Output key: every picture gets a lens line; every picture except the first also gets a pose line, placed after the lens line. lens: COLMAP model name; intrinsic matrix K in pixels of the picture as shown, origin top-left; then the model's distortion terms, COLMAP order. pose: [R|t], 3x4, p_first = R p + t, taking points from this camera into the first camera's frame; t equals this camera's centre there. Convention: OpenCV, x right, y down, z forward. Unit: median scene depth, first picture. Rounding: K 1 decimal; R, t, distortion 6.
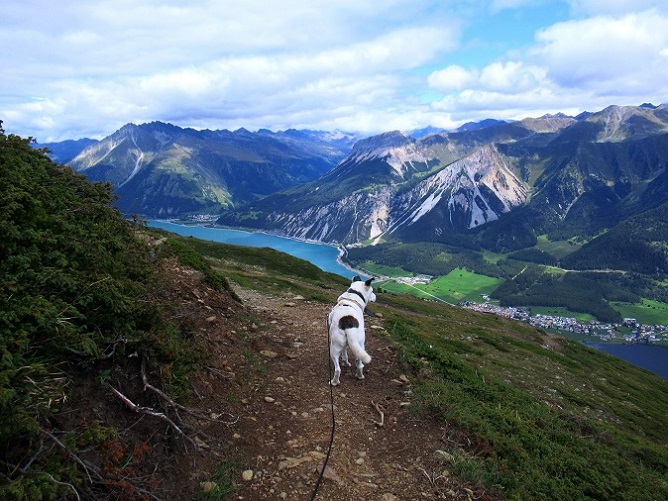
lens RADIAL K [[487.9, 0, 332.1], [0, 487.9, 250.7], [0, 0, 1]] dist [-0.012785, -0.001359]
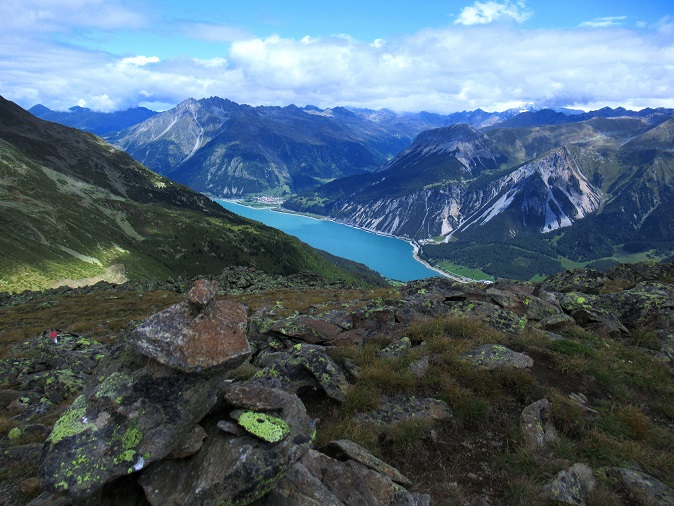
lens RADIAL K [[492.3, 0, 335.1], [0, 492.3, 253.2], [0, 0, 1]] dist [-0.012785, -0.001359]
pose [[0.997489, 0.061595, -0.034964, -0.101354], [-0.059388, 0.996369, 0.061009, -0.035205], [0.038595, -0.058780, 0.997525, -0.040834]]
